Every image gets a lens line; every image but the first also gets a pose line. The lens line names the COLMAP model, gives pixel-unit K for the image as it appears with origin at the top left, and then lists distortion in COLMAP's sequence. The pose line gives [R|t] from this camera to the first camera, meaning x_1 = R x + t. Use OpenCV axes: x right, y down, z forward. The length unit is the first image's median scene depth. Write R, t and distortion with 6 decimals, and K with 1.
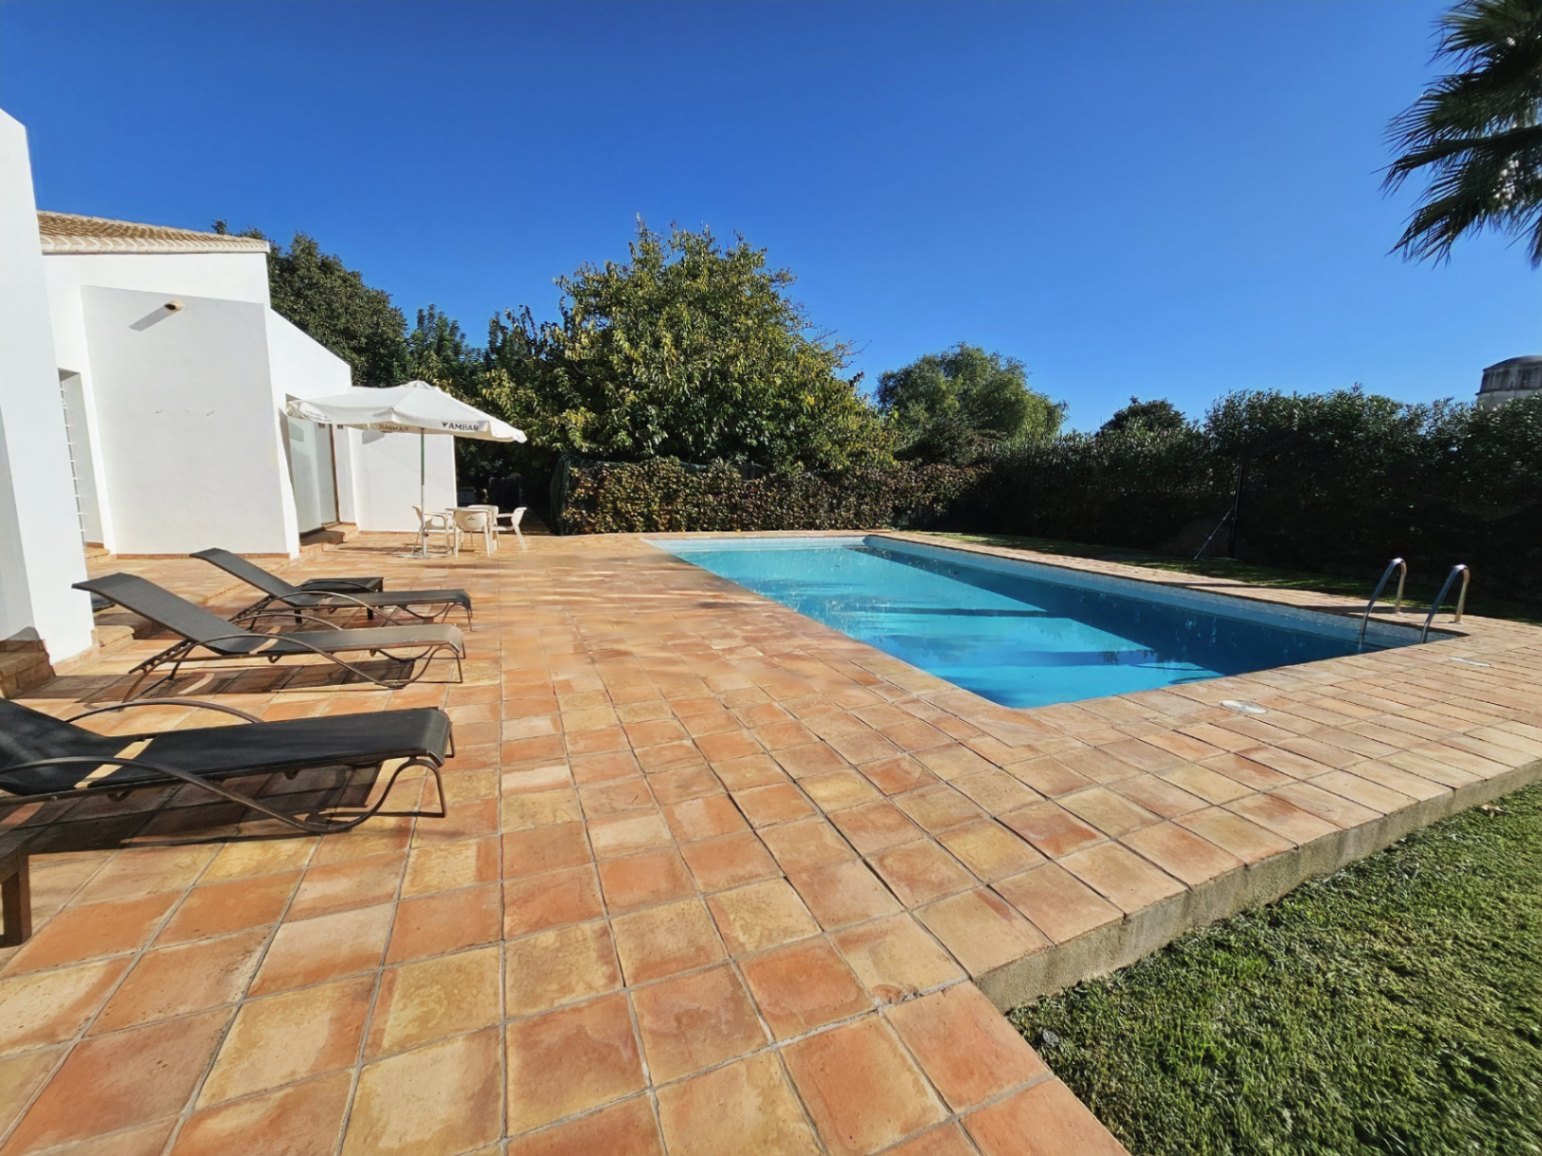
lens RADIAL K [[635.2, 0, 799.0], [0, 635.2, 579.5], [0, 0, 1]] dist [0.000025, -0.001066]
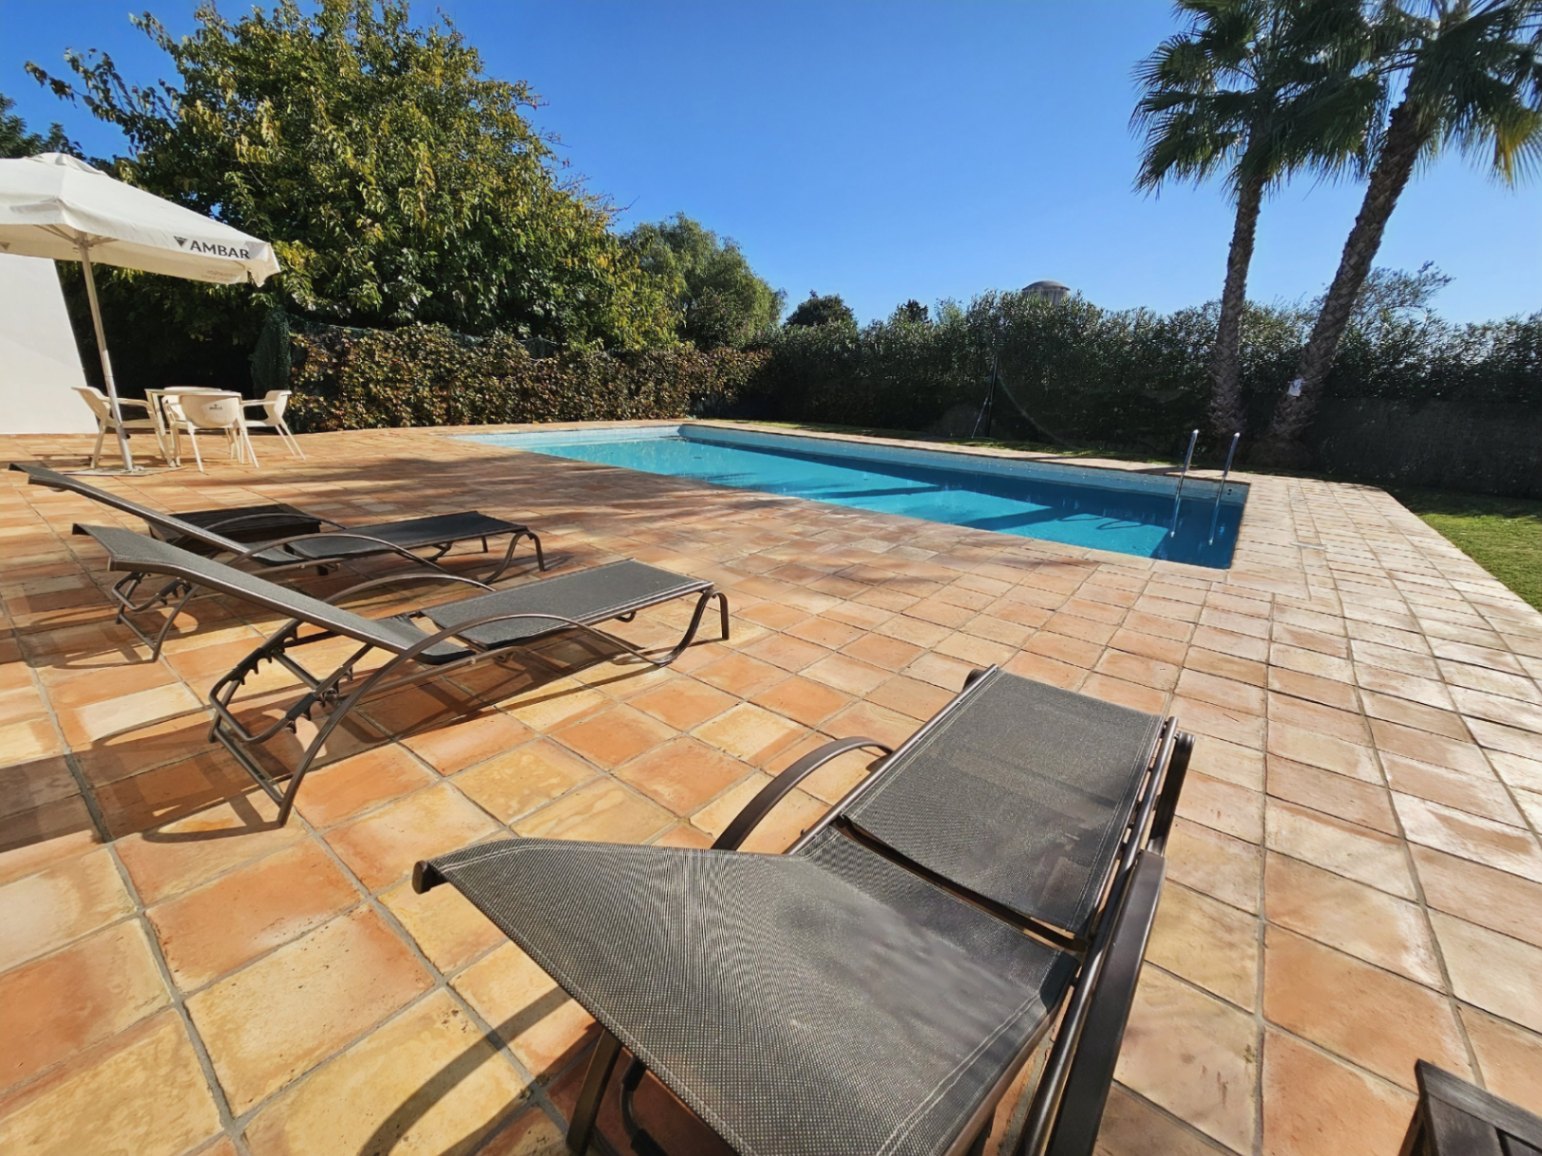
lens RADIAL K [[635.2, 0, 777.3], [0, 635.2, 571.1], [0, 0, 1]] dist [0.000025, -0.001066]
pose [[0.873666, -0.129911, 0.468862, -0.235038], [0.057178, 0.984430, 0.166220, -0.006213], [-0.483155, -0.118412, 0.867490, 0.113489]]
